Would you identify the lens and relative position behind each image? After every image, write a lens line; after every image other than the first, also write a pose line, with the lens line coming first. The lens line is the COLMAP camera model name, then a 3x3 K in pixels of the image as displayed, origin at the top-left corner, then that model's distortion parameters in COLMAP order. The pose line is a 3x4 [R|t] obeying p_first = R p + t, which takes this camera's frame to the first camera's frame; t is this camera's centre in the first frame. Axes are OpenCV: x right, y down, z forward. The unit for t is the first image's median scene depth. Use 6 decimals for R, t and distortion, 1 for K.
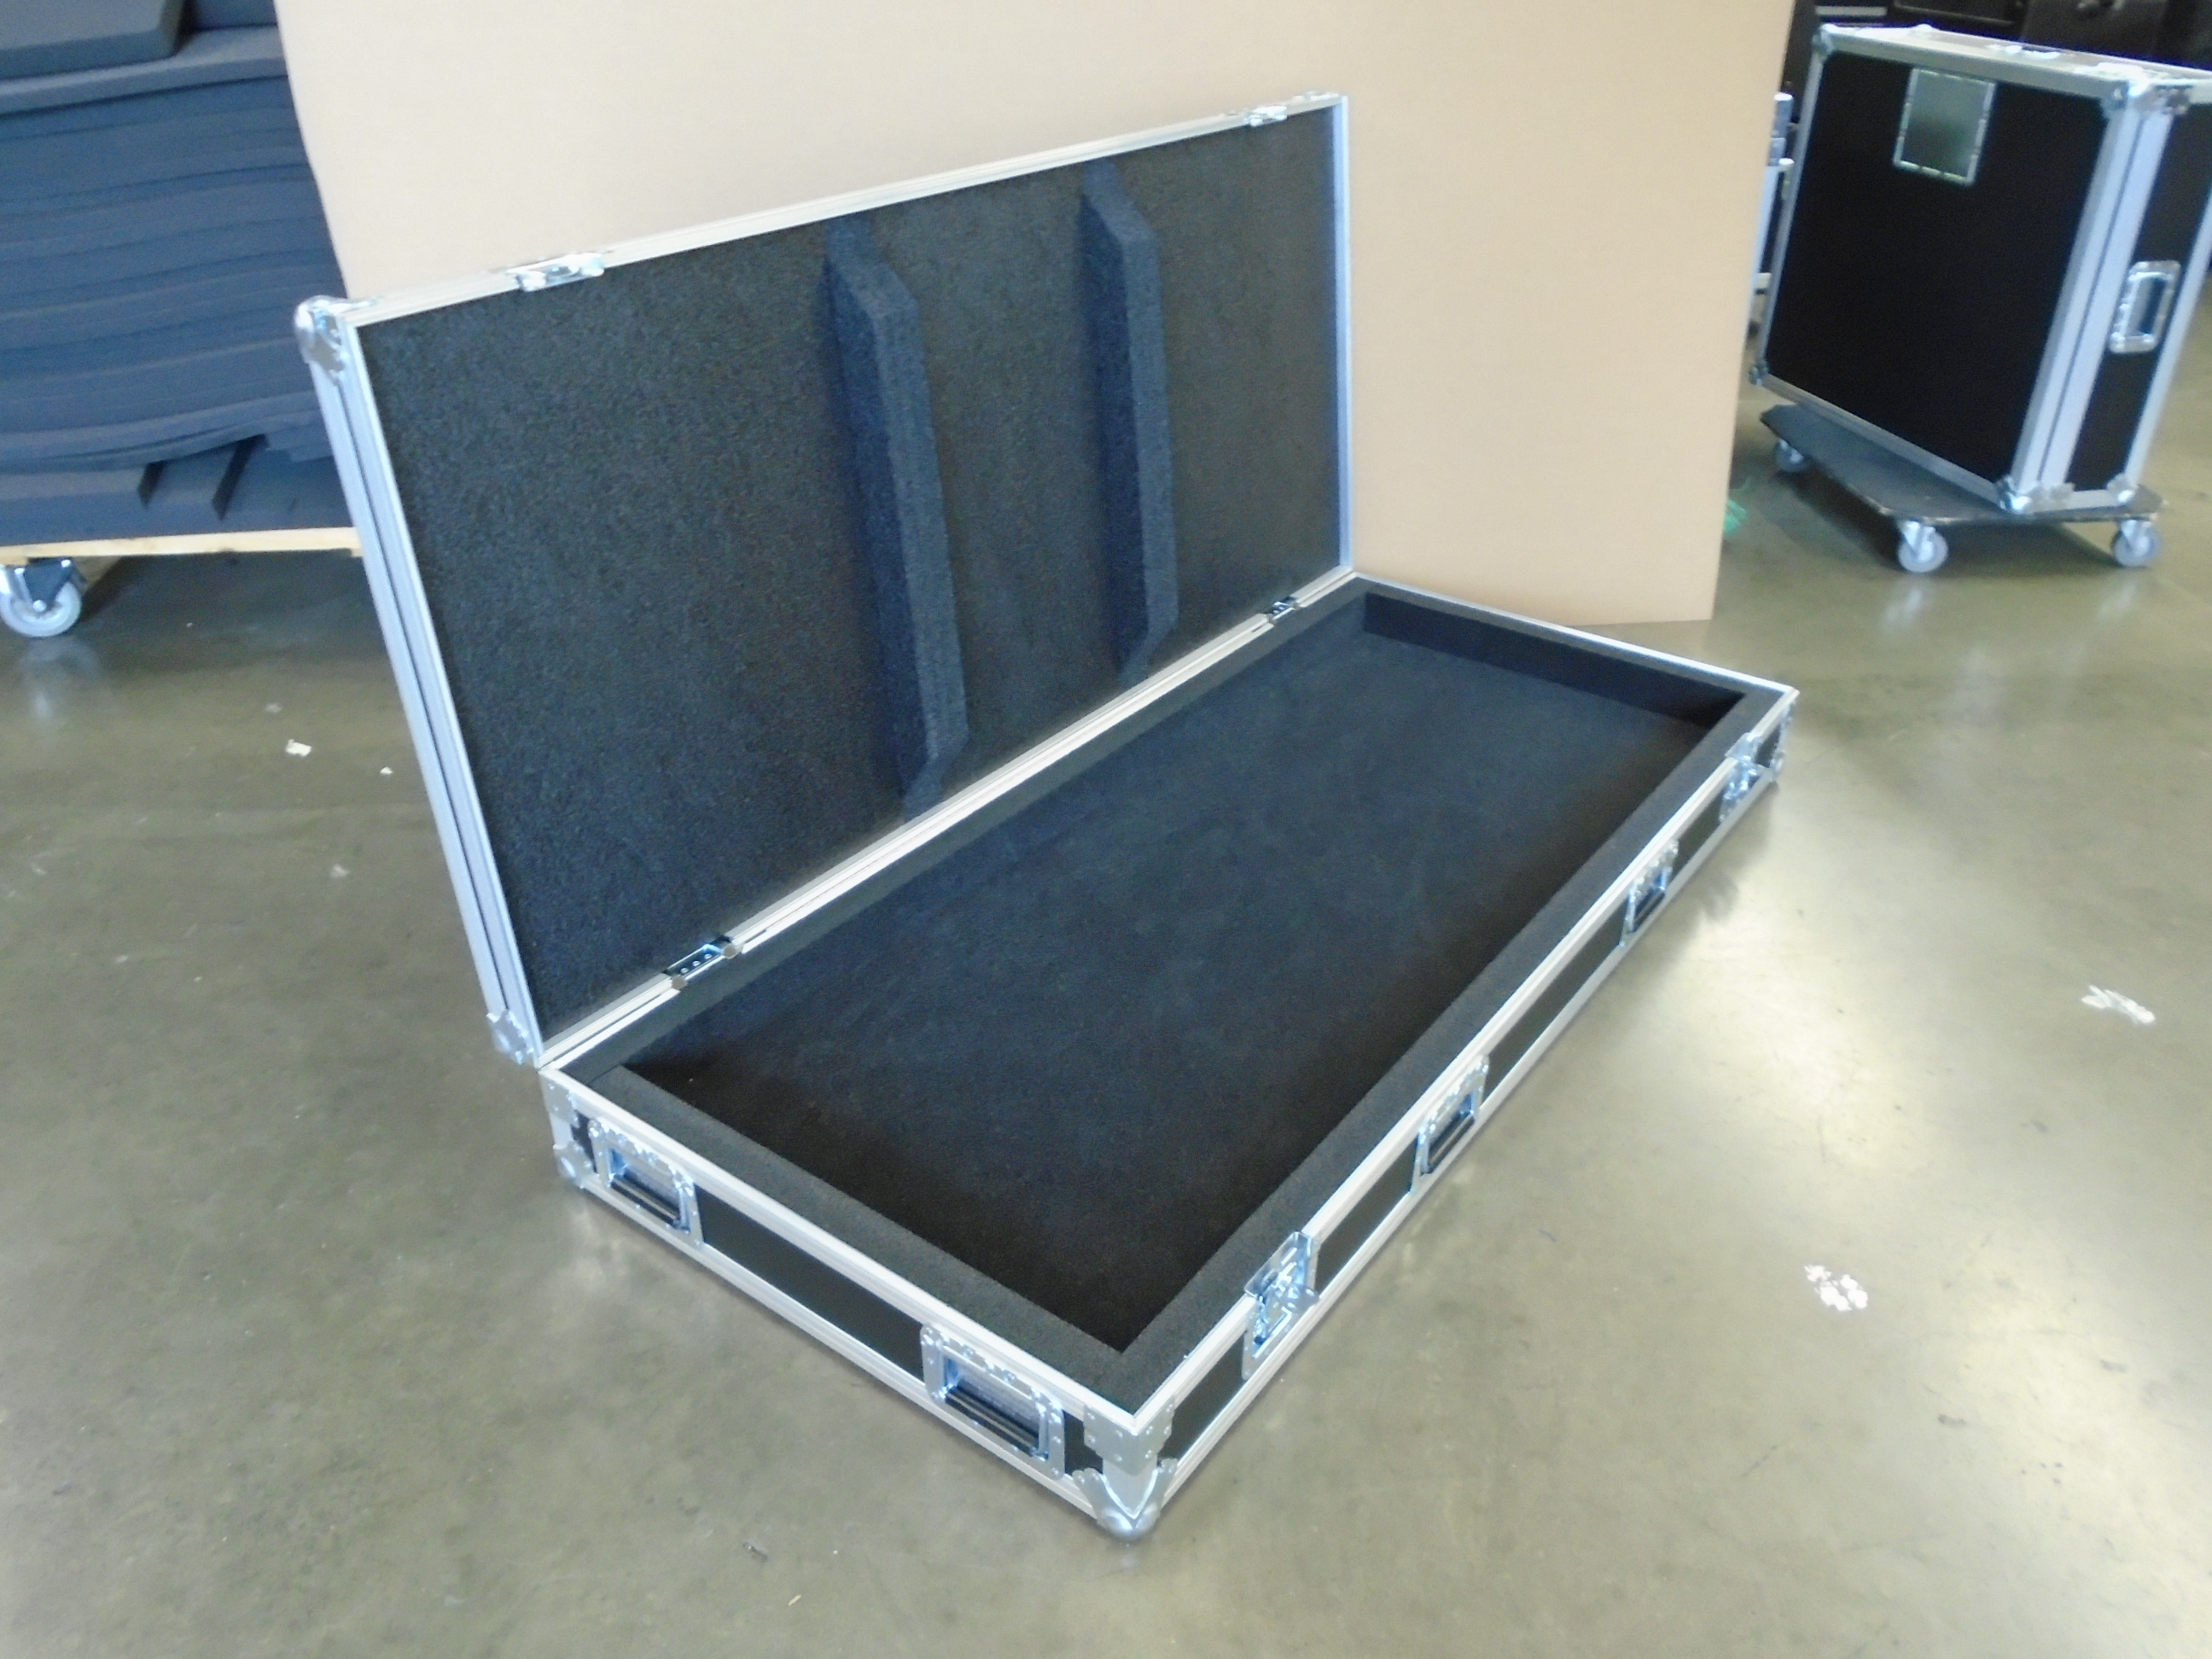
lens RADIAL K [[1708.7, 0, 1106.0], [0, 1708.7, 829.5], [0, 0, 1]] dist [-0.004837, -0.004343]
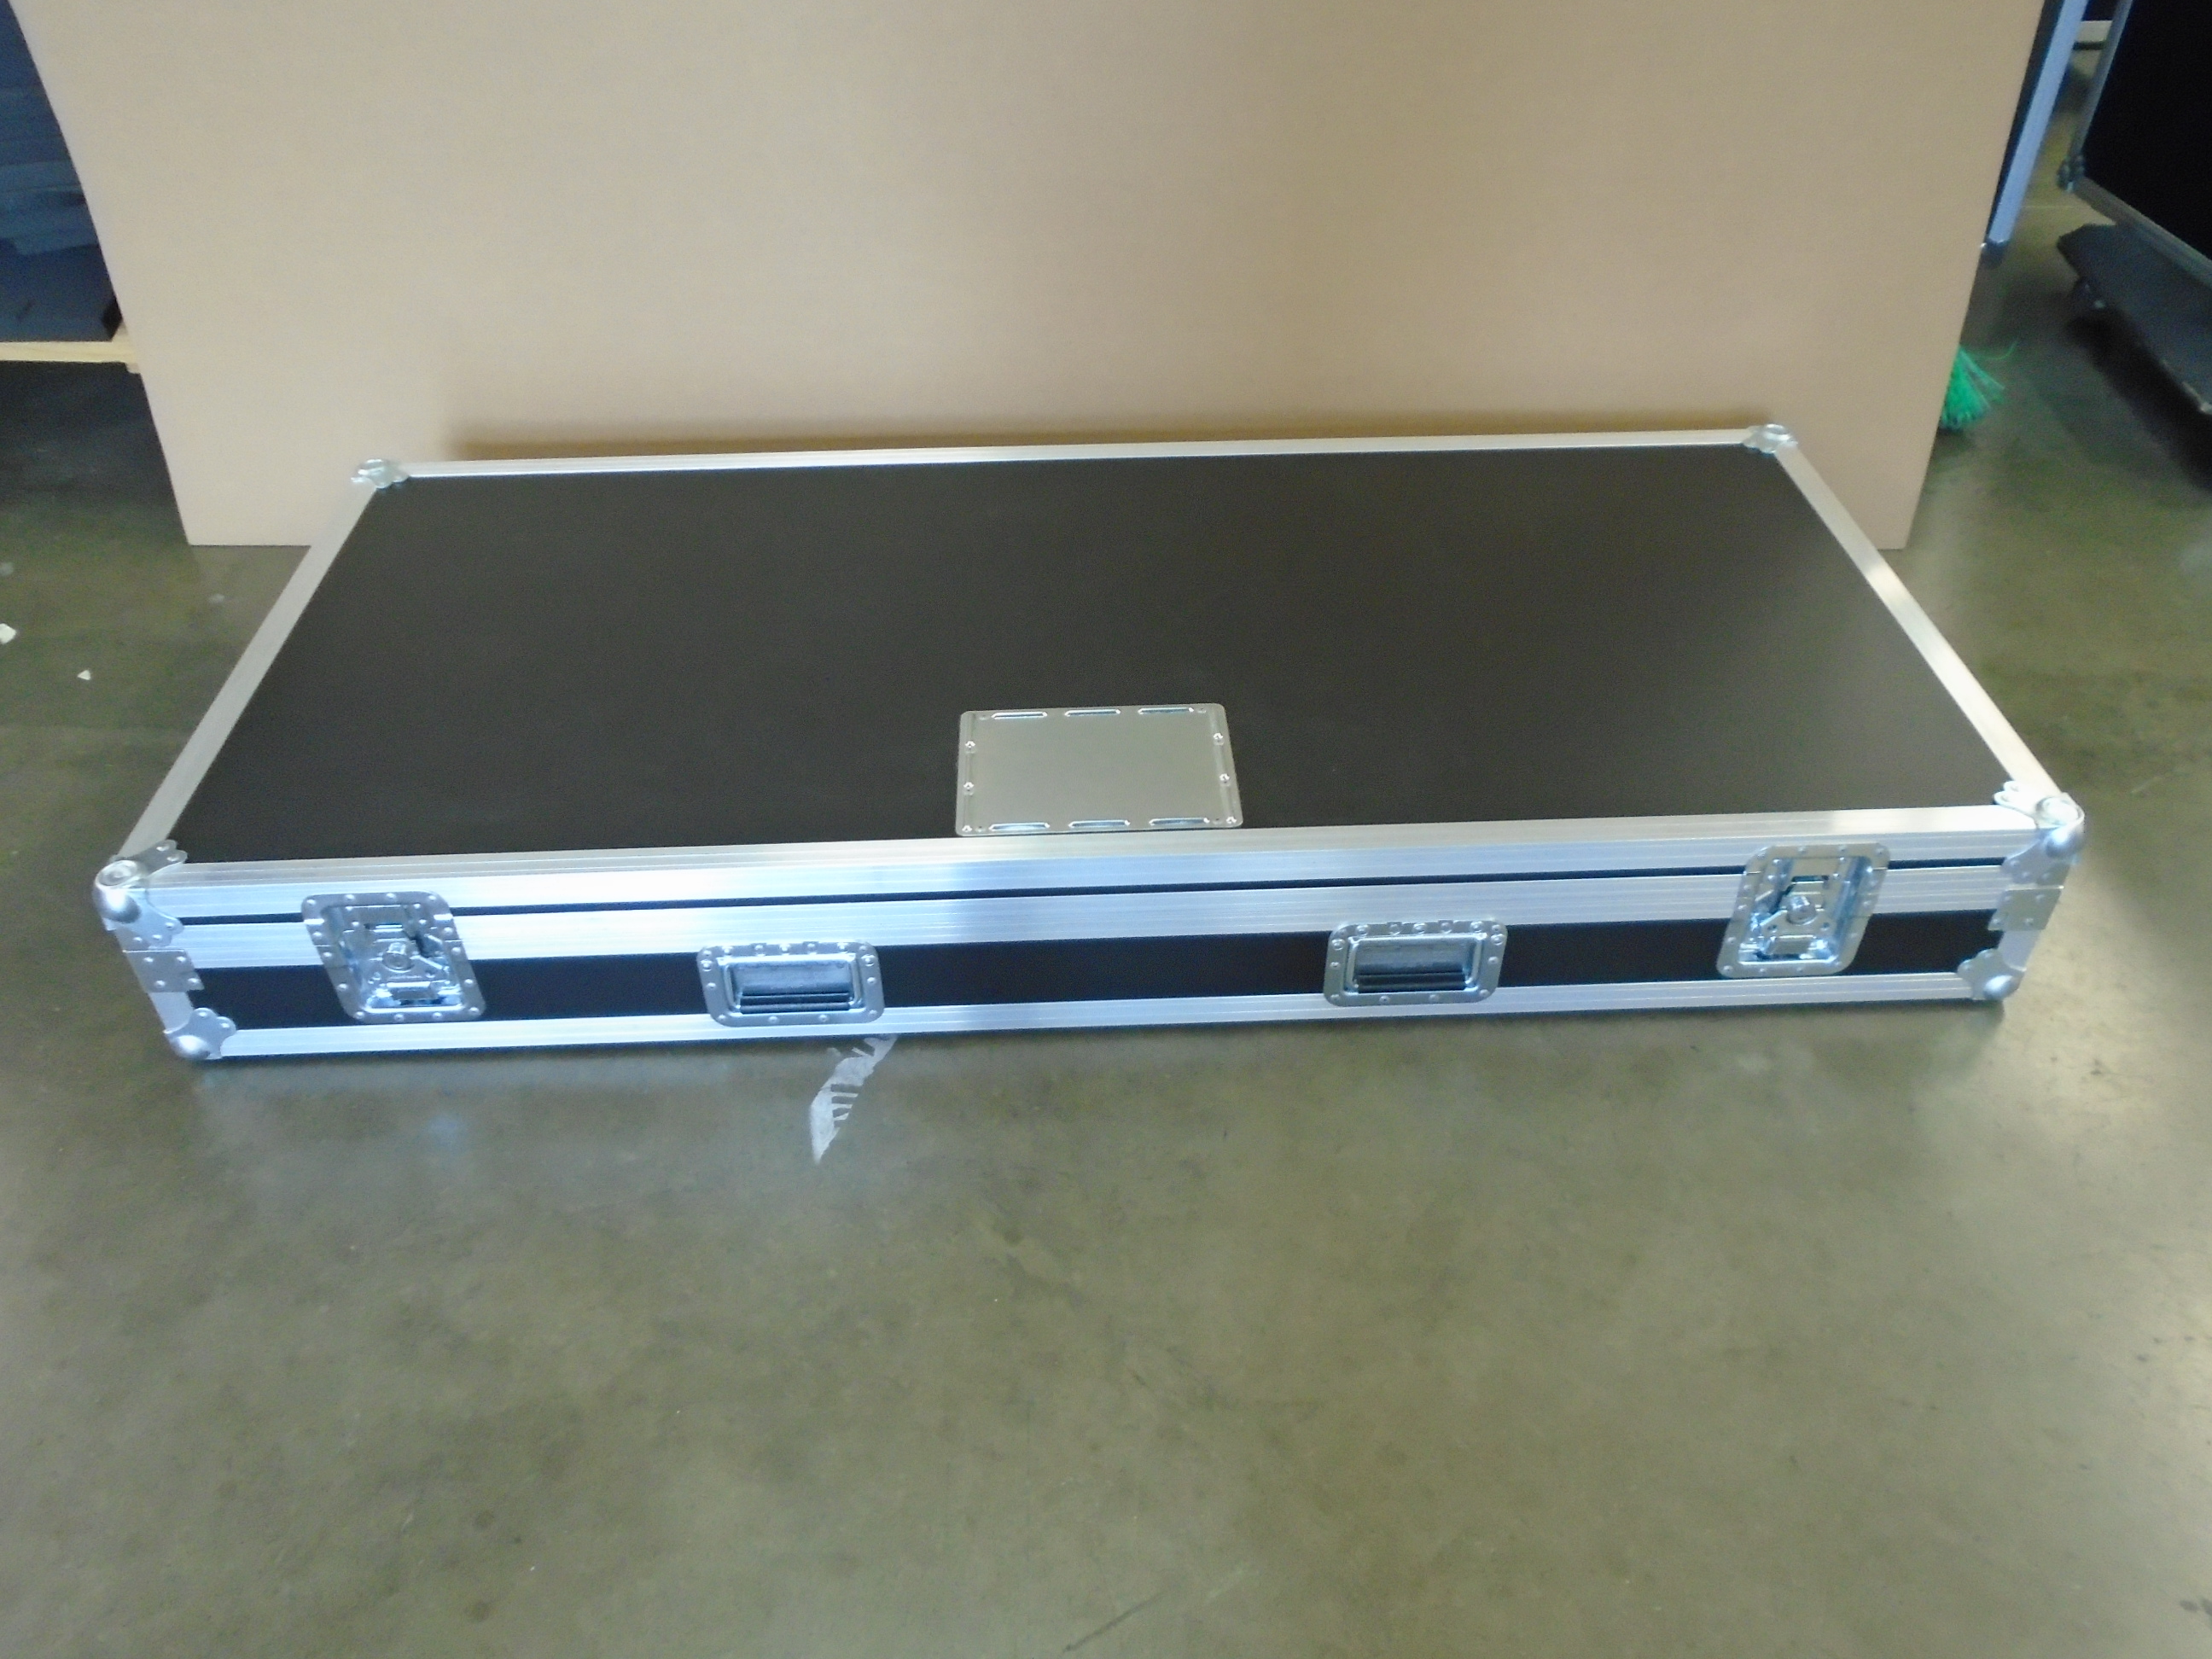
lens RADIAL K [[1713.5, 0, 1106.0], [0, 1713.5, 829.5], [0, 0, 1]] dist [-0.003699, -0.002122]
pose [[0.985911, 0.092195, -0.139569, 0.143498], [-0.069716, 0.984950, 0.158157, -0.108359], [0.152050, -0.146199, 0.977500, 0.255031]]
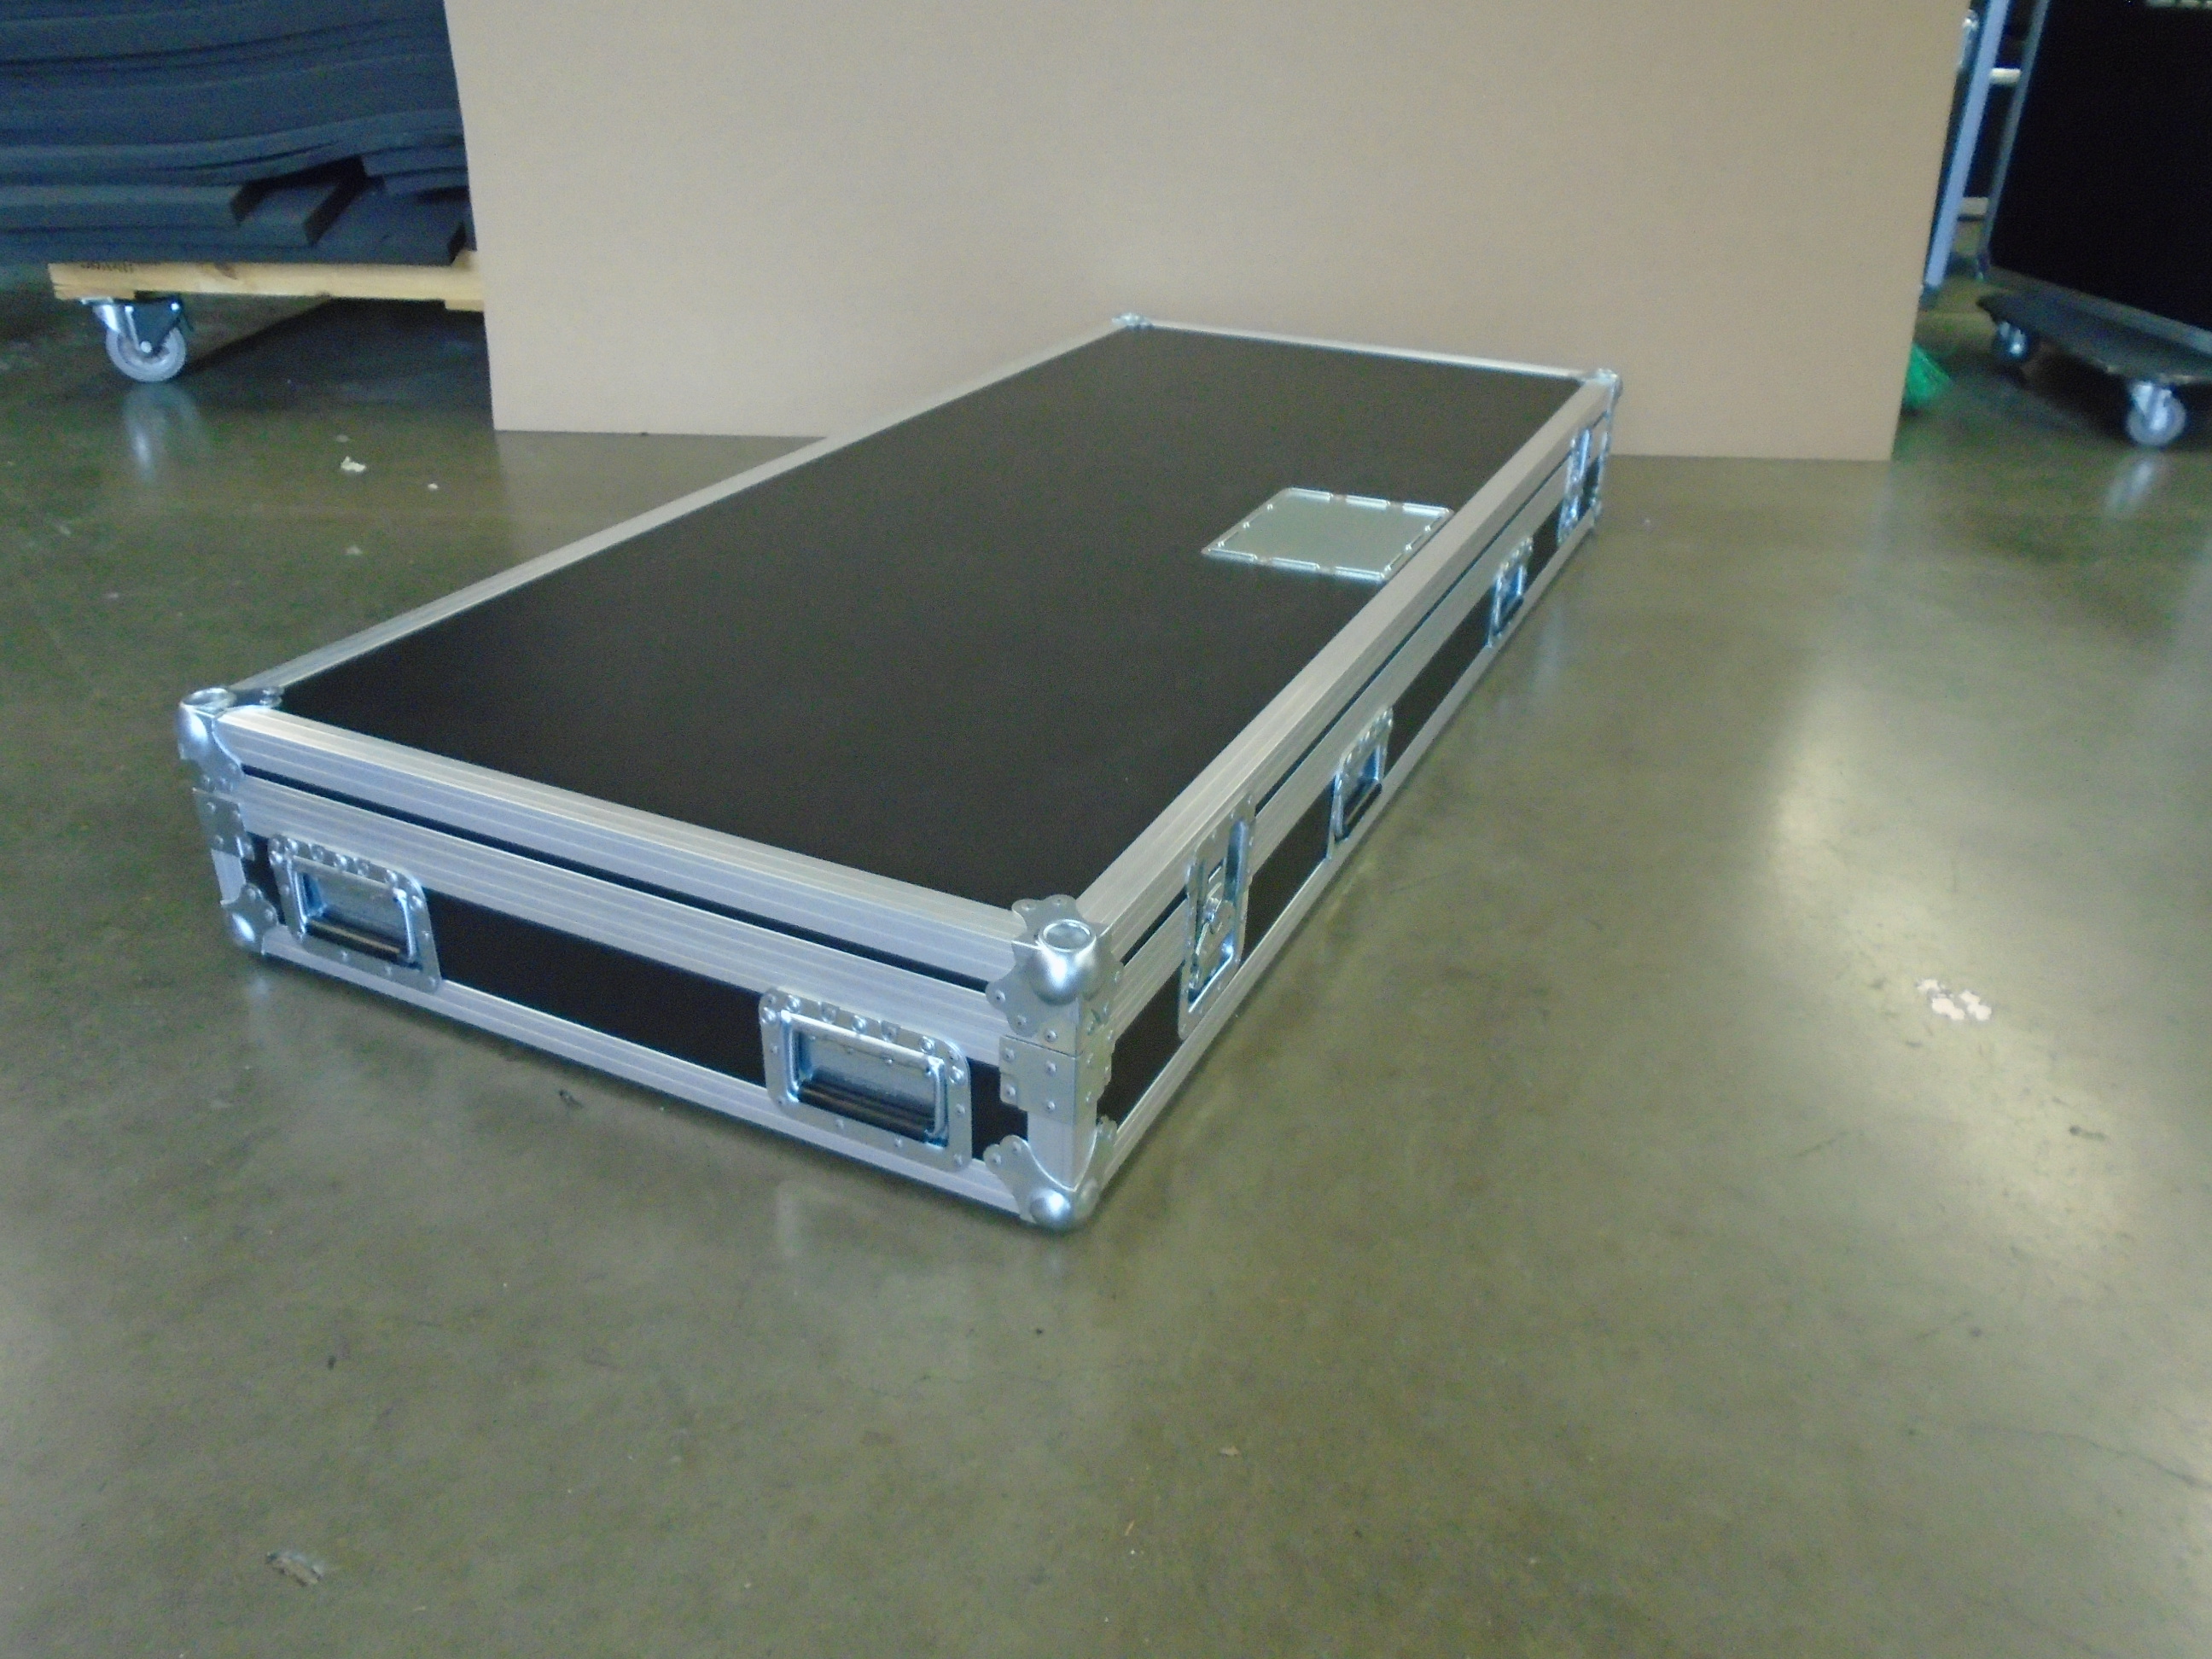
lens RADIAL K [[1708.7, 0, 1106.0], [0, 1708.7, 829.5], [0, 0, 1]] dist [-0.004837, -0.004343]
pose [[0.990028, 0.078892, -0.116708, 0.070644], [-0.084619, 0.995399, -0.044951, 0.149656], [0.112625, 0.054378, 0.992149, 0.090468]]
